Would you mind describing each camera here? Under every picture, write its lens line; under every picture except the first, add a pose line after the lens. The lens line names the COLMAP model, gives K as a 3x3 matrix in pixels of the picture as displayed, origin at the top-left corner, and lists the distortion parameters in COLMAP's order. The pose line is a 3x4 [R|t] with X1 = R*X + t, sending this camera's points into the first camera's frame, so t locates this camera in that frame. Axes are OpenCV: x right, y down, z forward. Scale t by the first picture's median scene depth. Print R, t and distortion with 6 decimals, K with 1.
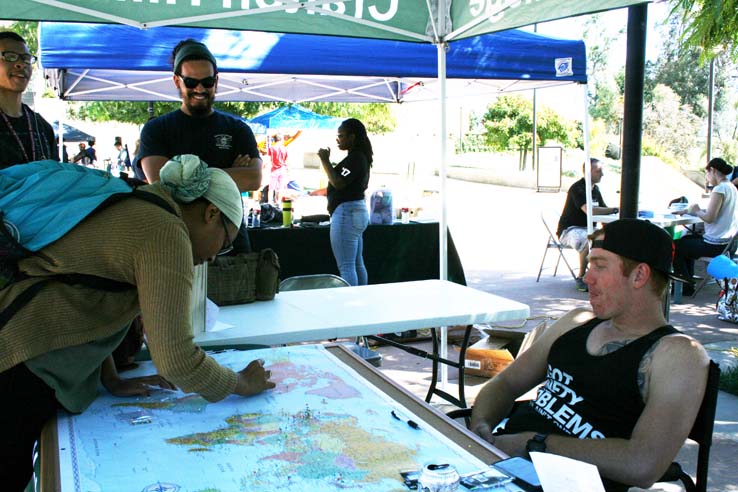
lens RADIAL K [[818.9, 0, 369.0], [0, 818.9, 246.0], [0, 0, 1]] dist [-0.059222, 0.025588]
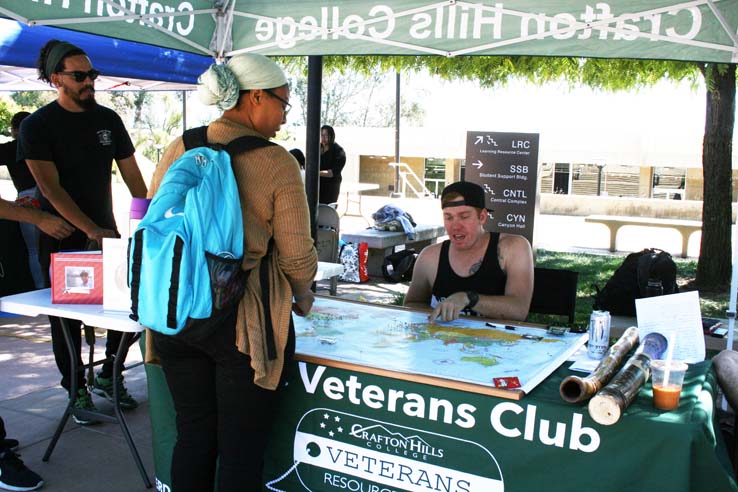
lens RADIAL K [[818.9, 0, 369.0], [0, 818.9, 246.0], [0, 0, 1]] dist [-0.059222, 0.025588]
pose [[0.769056, -0.055732, 0.636747, -0.550274], [0.047803, 0.998417, 0.029650, 0.004212], [-0.637391, 0.007636, 0.770503, -0.069003]]
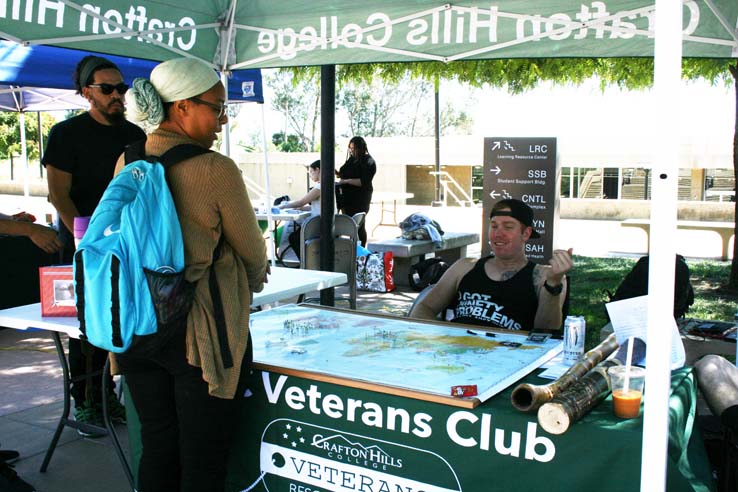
lens RADIAL K [[818.9, 0, 369.0], [0, 818.9, 246.0], [0, 0, 1]] dist [-0.059222, 0.025588]
pose [[0.808429, -0.063825, 0.585123, -0.487143], [0.069052, 0.997523, 0.013404, 0.010837], [-0.584529, 0.029568, 0.810834, -0.109220]]
